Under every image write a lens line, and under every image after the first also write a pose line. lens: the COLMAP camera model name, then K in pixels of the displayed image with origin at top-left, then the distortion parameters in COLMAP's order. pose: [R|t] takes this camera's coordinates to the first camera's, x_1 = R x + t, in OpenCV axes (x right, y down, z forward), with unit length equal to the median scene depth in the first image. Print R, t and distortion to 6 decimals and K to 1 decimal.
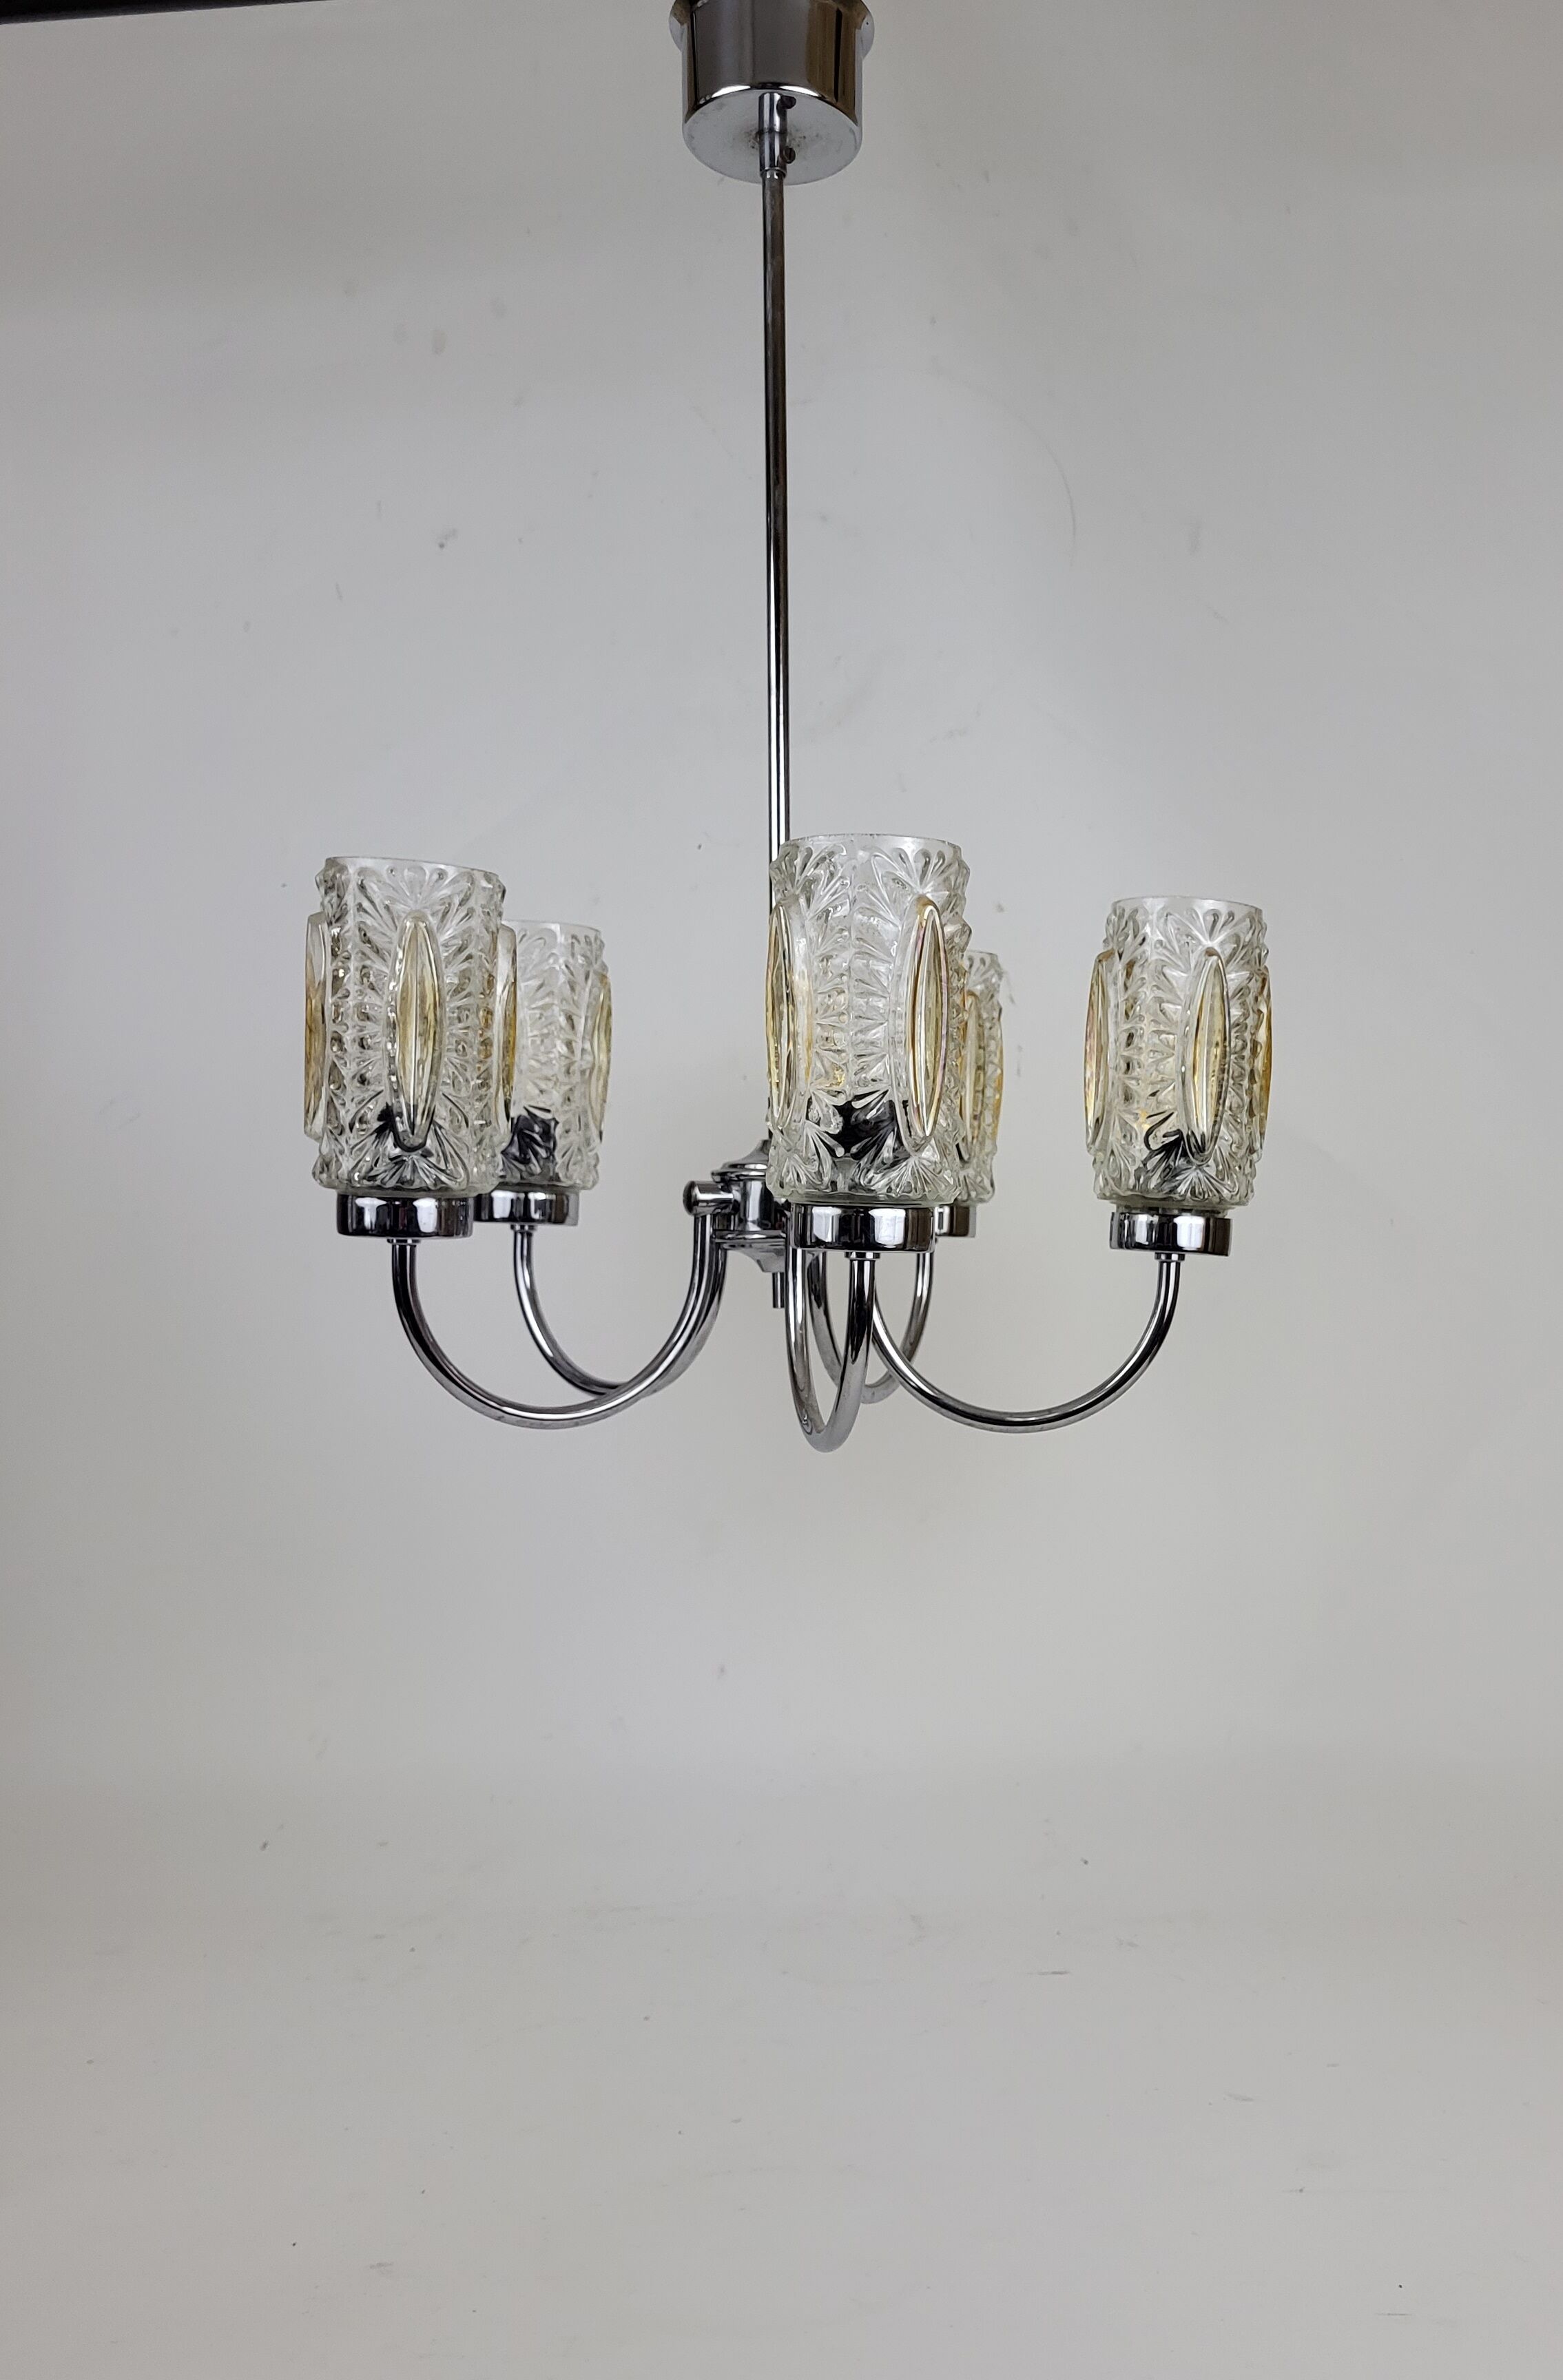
lens RADIAL K [[2106.6, 0, 949.2], [0, 2106.6, 1378.5], [0, 0, 1]] dist [0.002759, -0.001998]
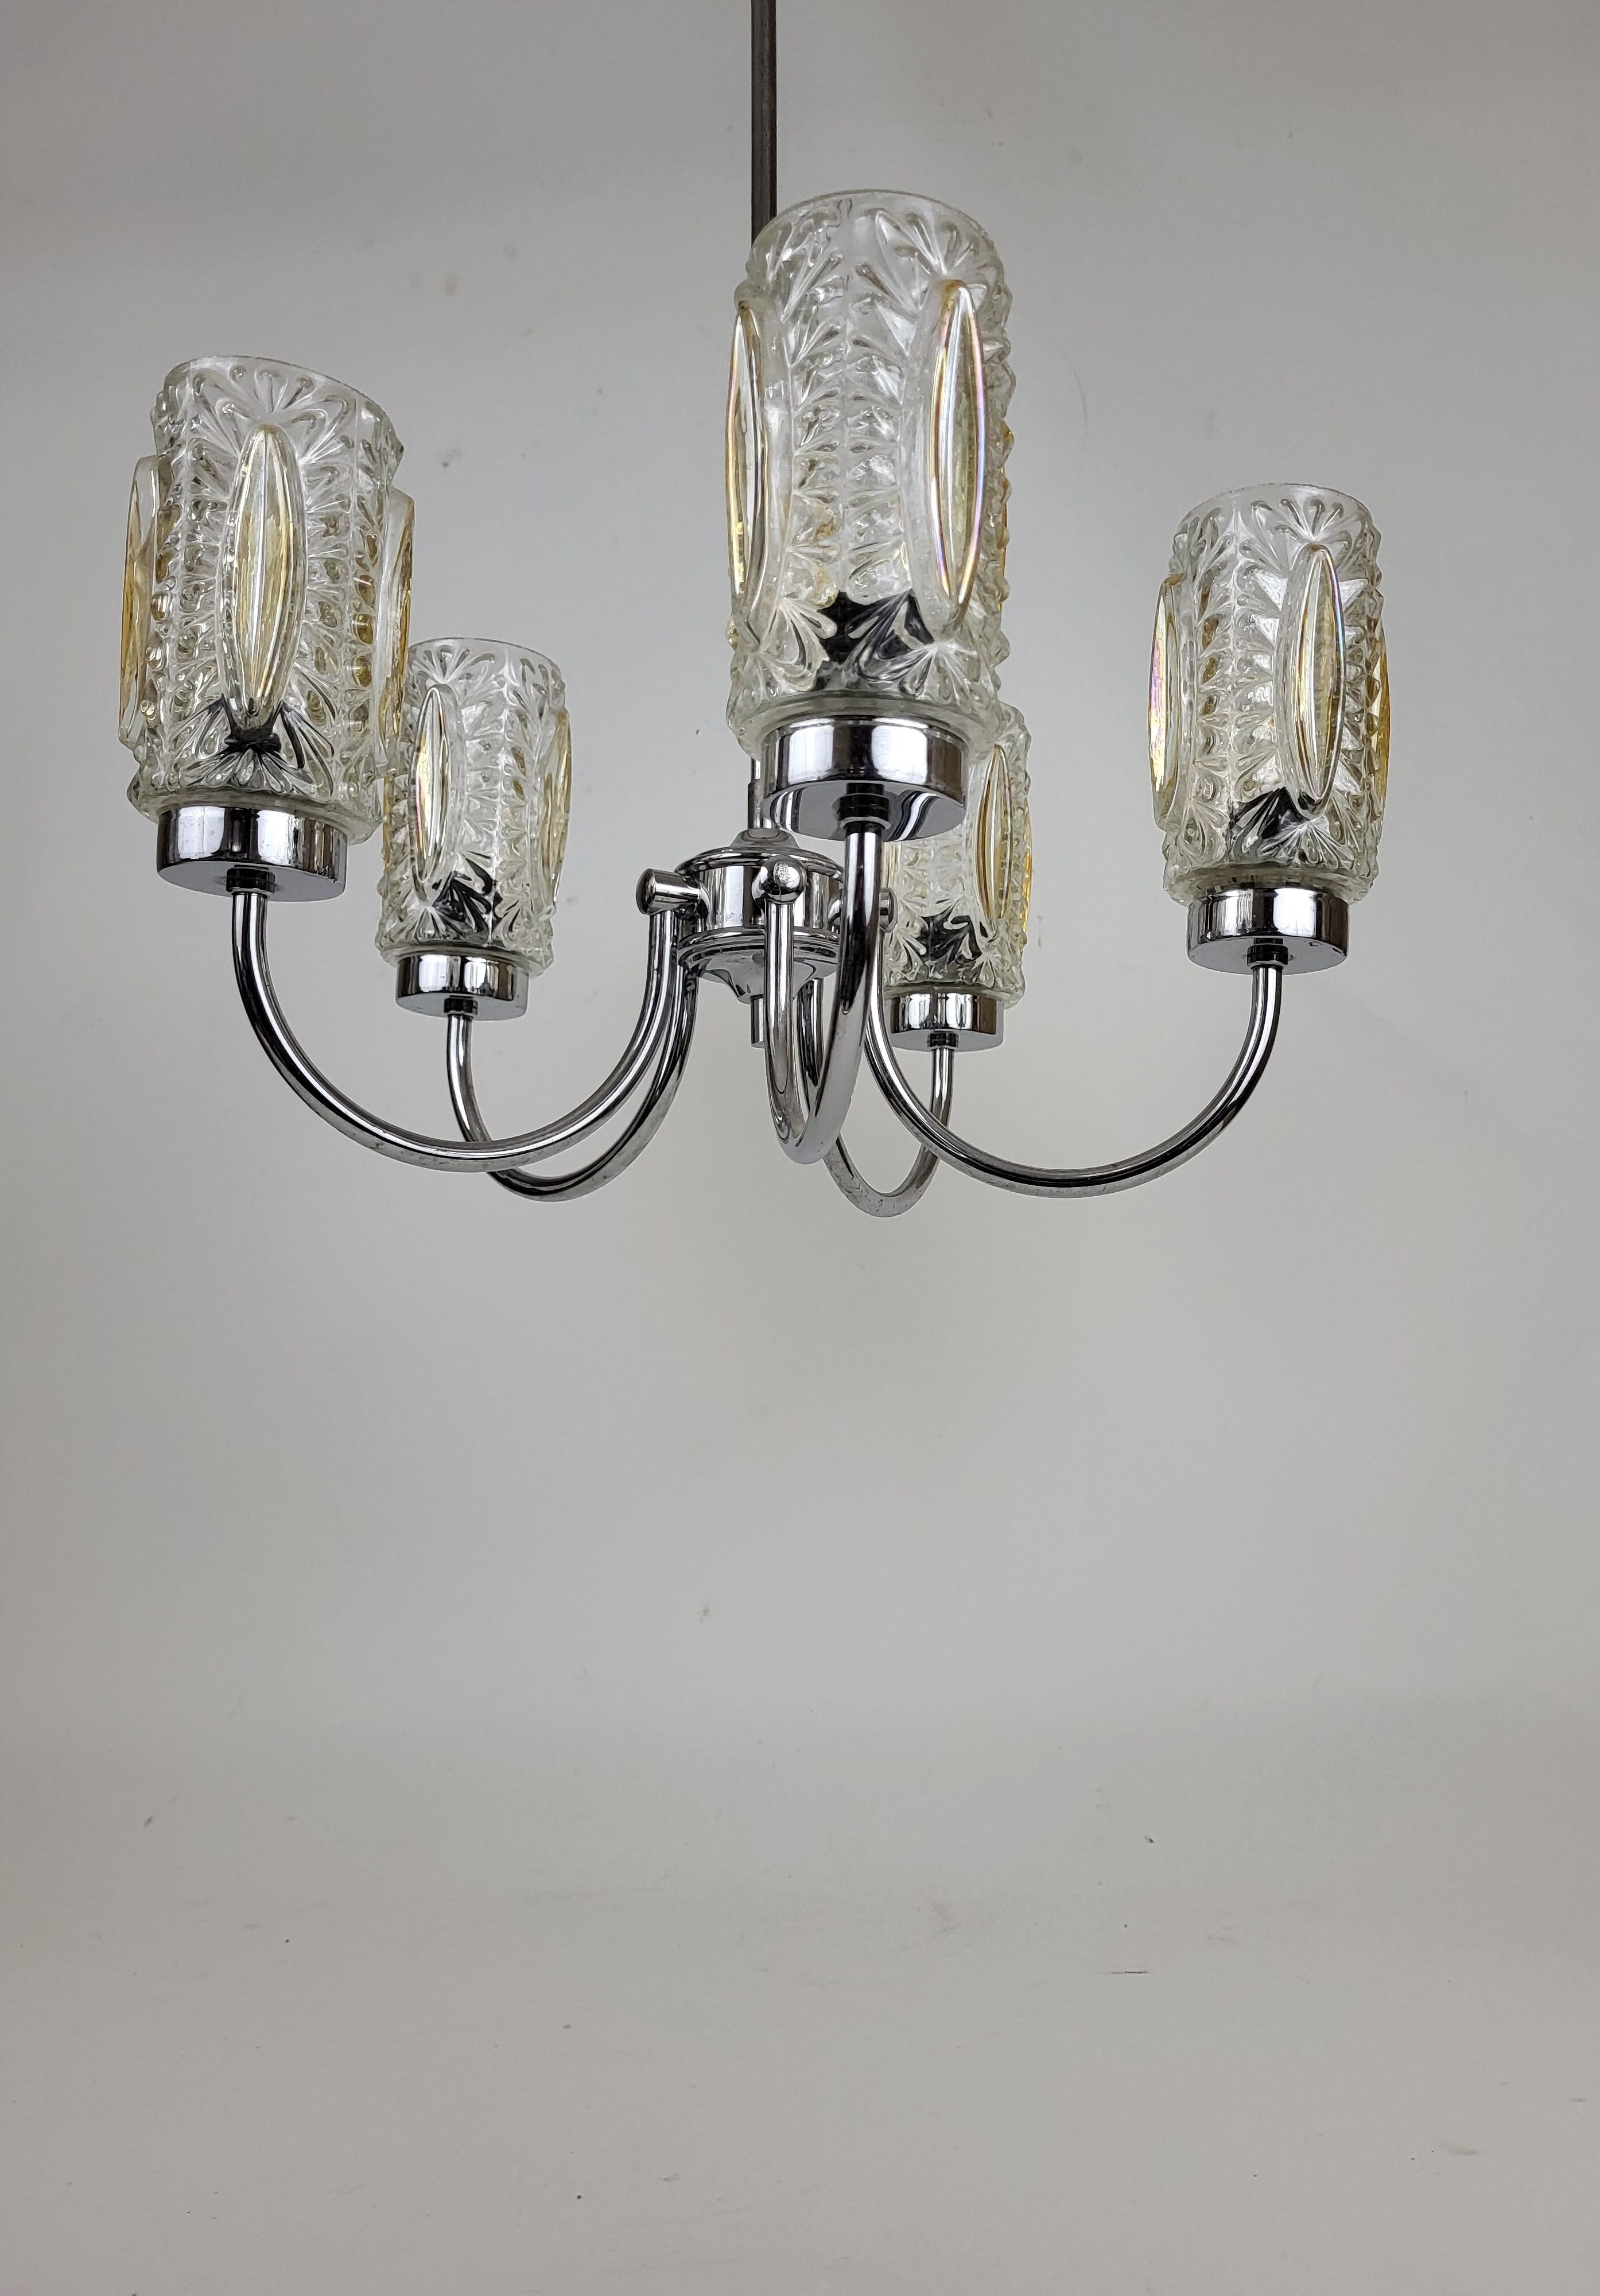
lens RADIAL K [[1765.9, 0, 879.0], [0, 1765.9, 1187.7], [0, 0, 1]] dist [0.008564, -0.004331]
pose [[0.999238, -0.010391, -0.037617, -0.013262], [0.003444, 0.983619, -0.180225, 0.139511], [0.038874, 0.179958, 0.982906, 0.382615]]
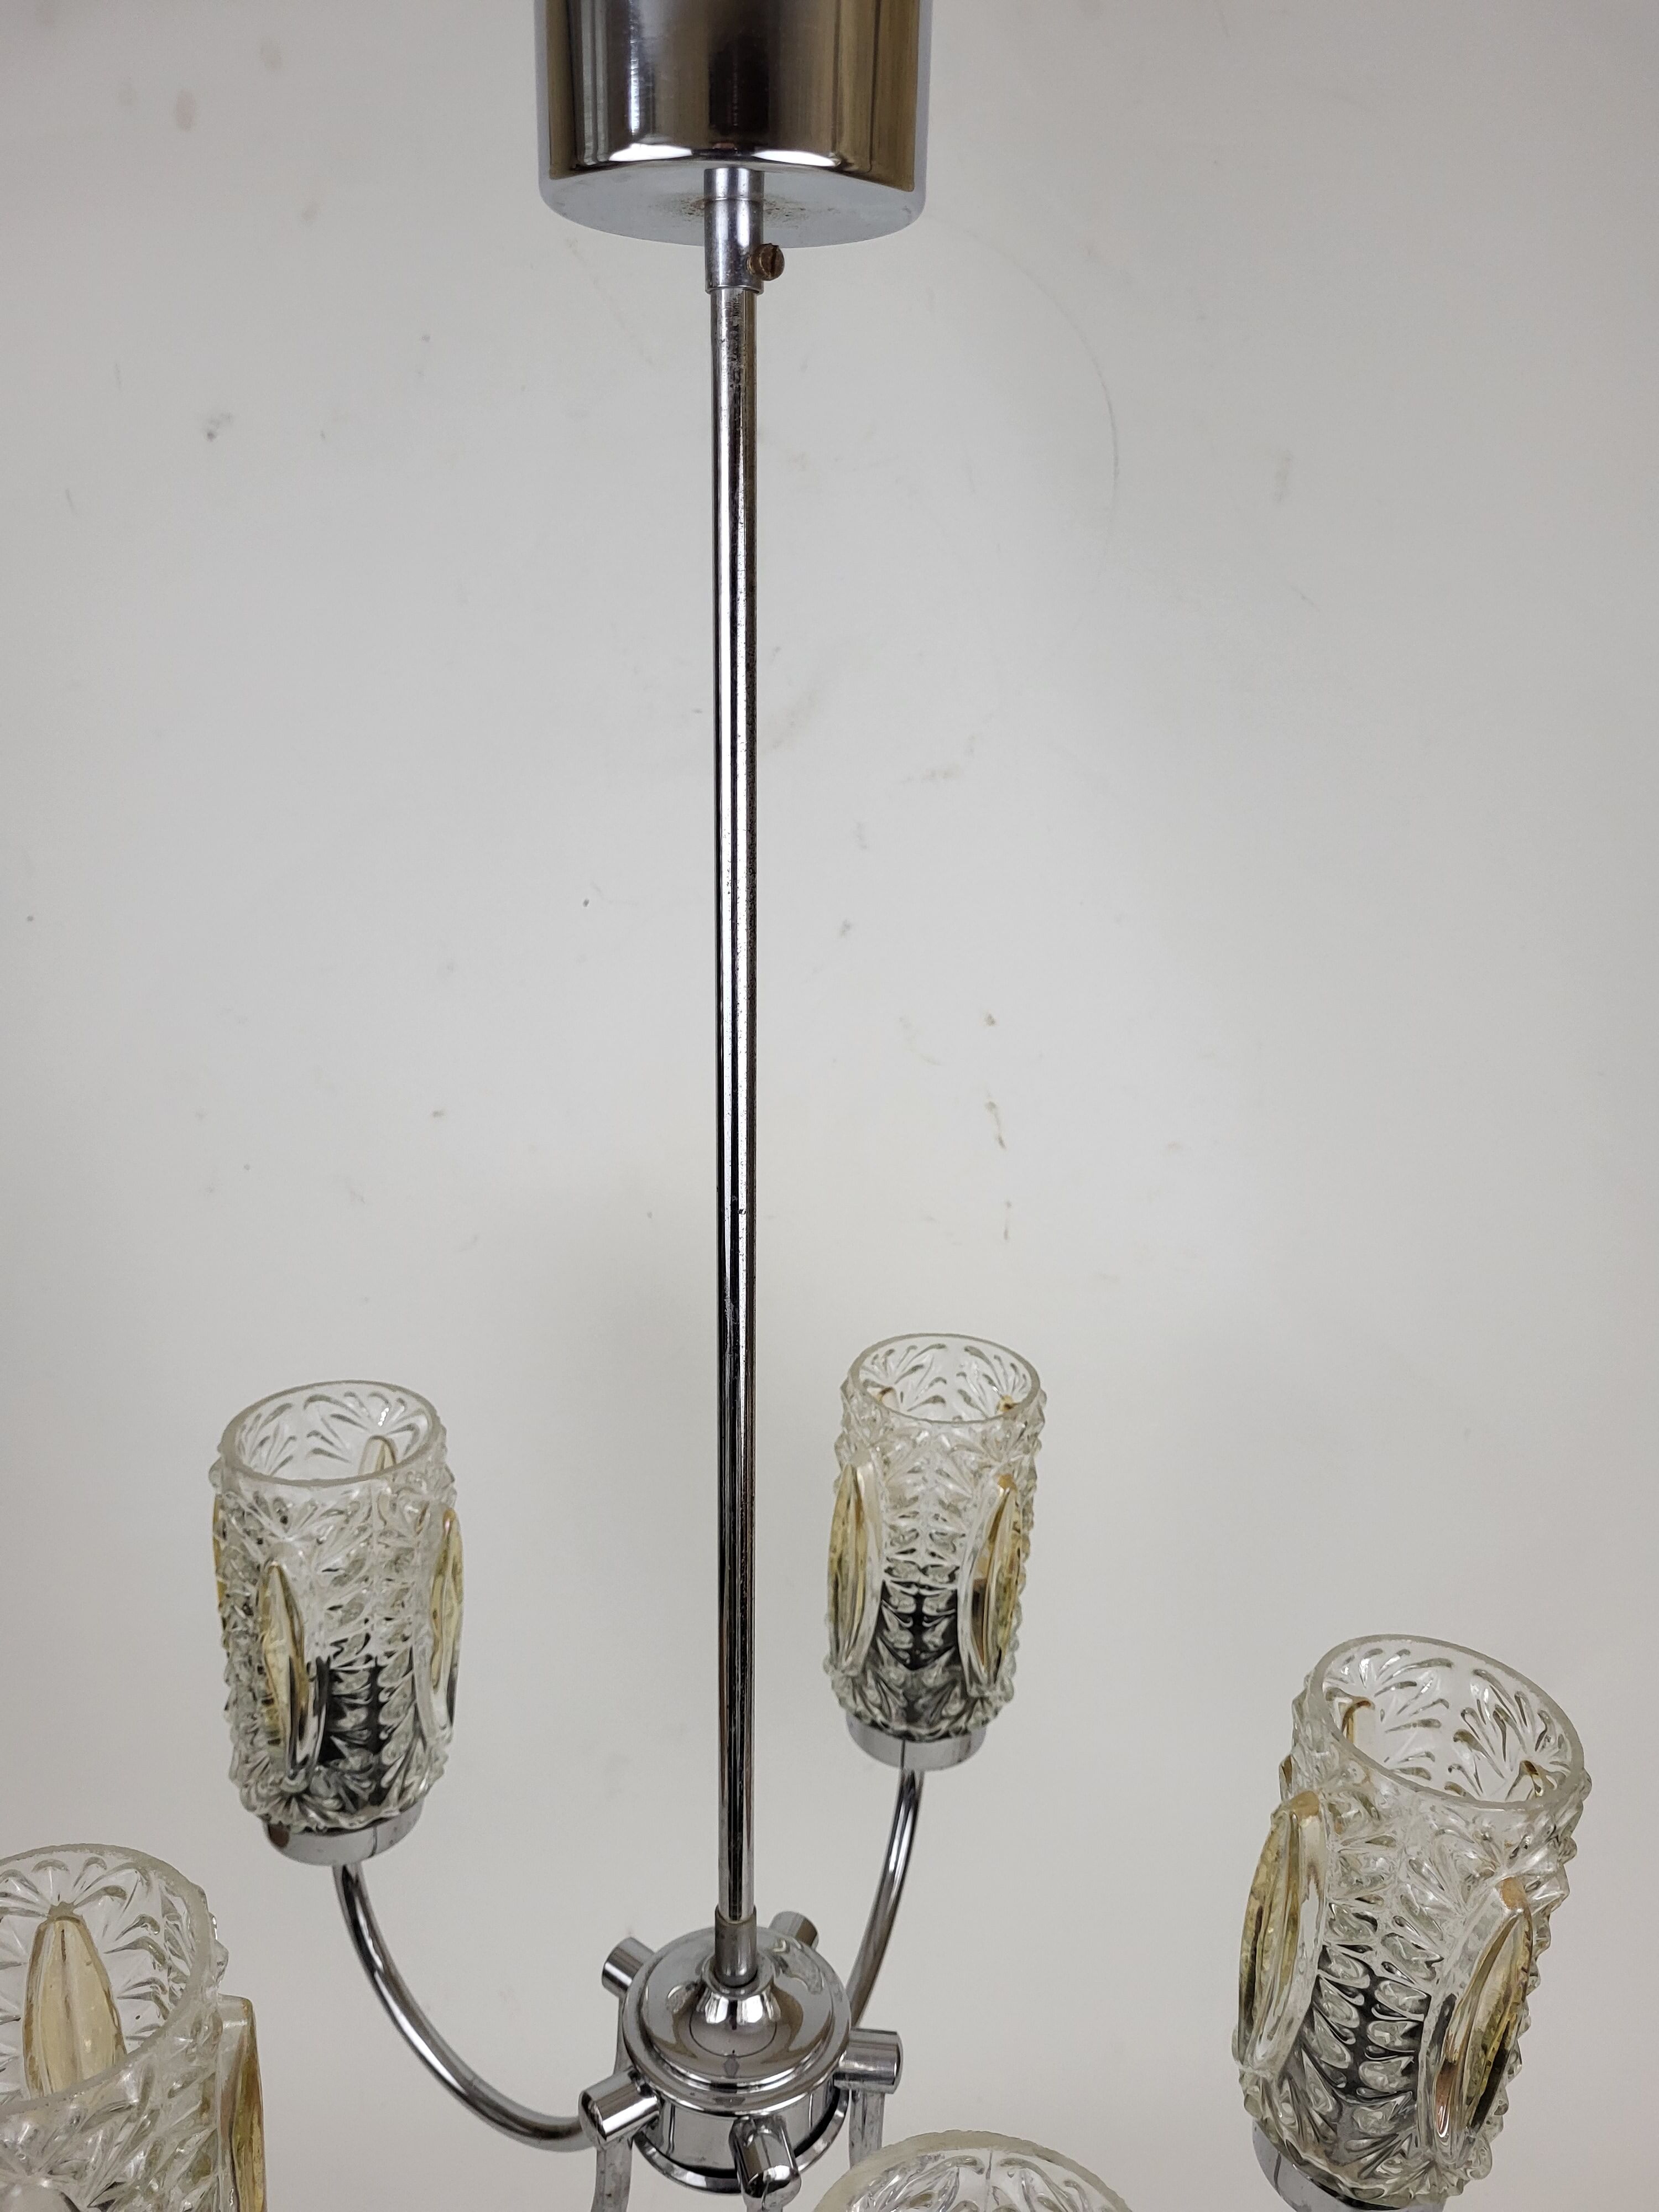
lens RADIAL K [[1702.7, 0, 832.2], [0, 1702.7, 1116.9], [0, 0, 1]] dist [0.016979, -0.013820]
pose [[0.999509, 0.013909, 0.028070, -0.070563], [-0.020543, 0.967484, 0.252097, -0.495392], [-0.023651, -0.252550, 0.967295, 0.590003]]
